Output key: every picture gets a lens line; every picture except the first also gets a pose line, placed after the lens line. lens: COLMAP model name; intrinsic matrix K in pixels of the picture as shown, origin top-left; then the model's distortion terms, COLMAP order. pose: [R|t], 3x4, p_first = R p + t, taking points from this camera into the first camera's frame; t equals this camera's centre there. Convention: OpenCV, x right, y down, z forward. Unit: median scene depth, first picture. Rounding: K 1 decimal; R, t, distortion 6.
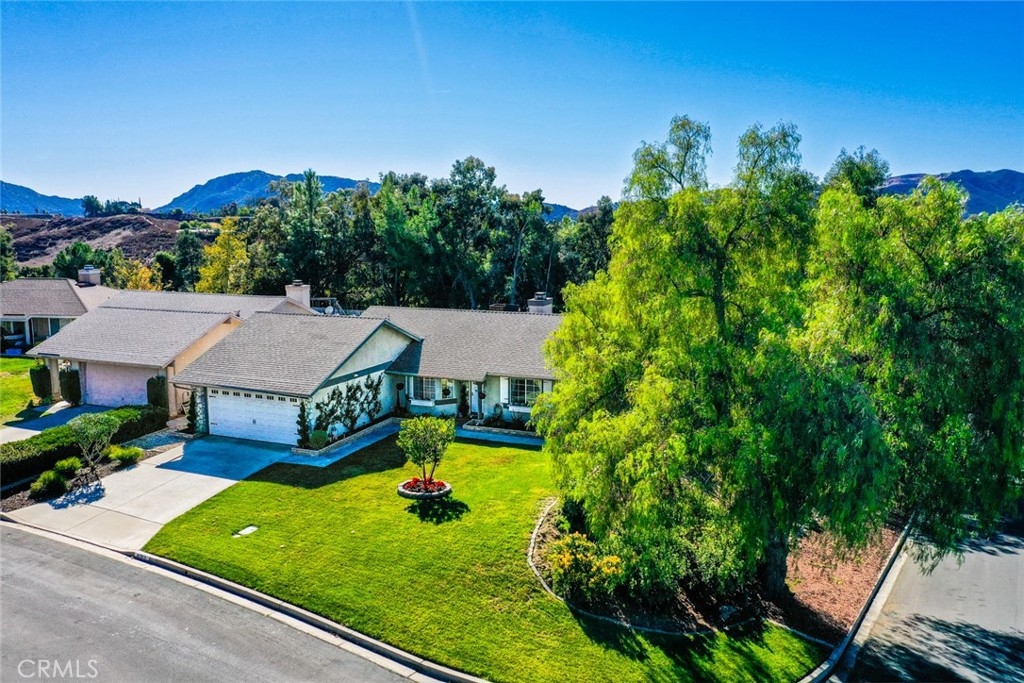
lens RADIAL K [[810.7, 0, 512.0], [0, 810.7, 341.5], [0, 0, 1]] dist [-0.003207, -0.000040]
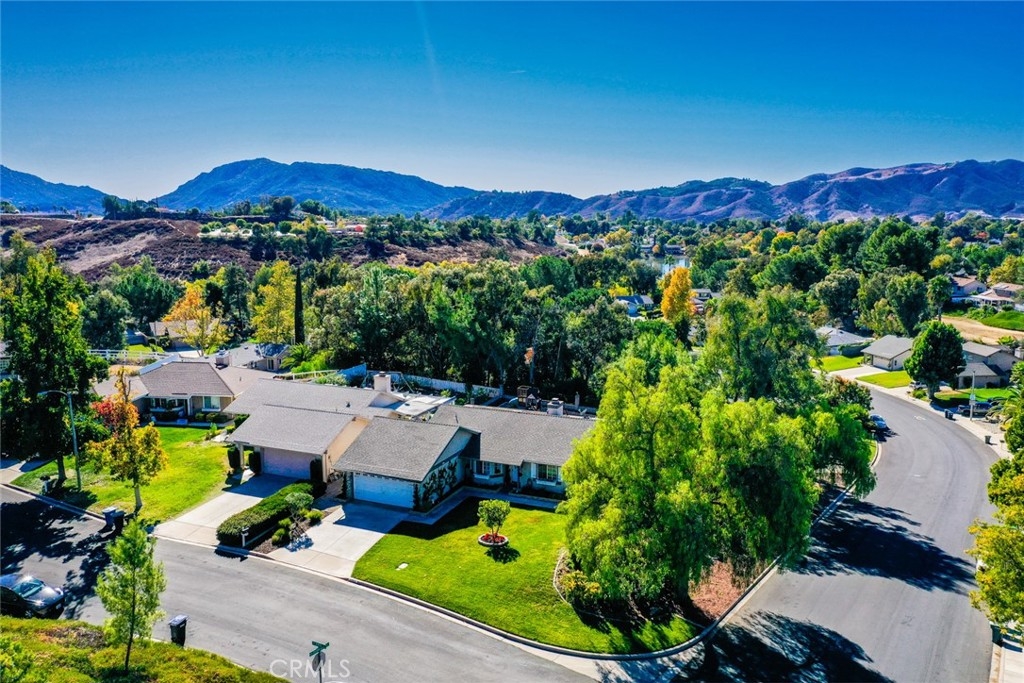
lens RADIAL K [[810.7, 0, 512.0], [0, 810.7, 341.5], [0, 0, 1]] dist [-0.003207, -0.000040]
pose [[0.999985, 0.002070, -0.005072, -0.058296], [-0.001989, 0.999870, 0.015991, -0.287152], [0.005104, -0.015980, 0.999859, -0.786925]]
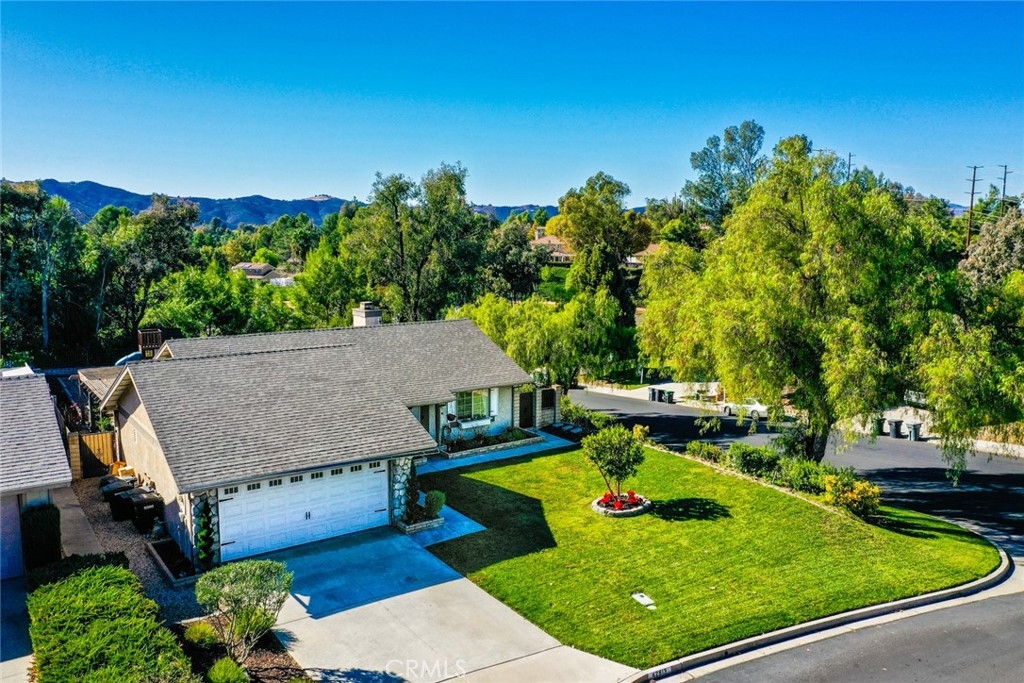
lens RADIAL K [[810.7, 0, 512.0], [0, 810.7, 341.5], [0, 0, 1]] dist [-0.003207, -0.000040]
pose [[0.521235, -0.114431, 0.845707, -0.939036], [0.124397, 0.990573, 0.057363, -0.072465], [-0.844298, 0.075303, 0.530556, 0.600803]]
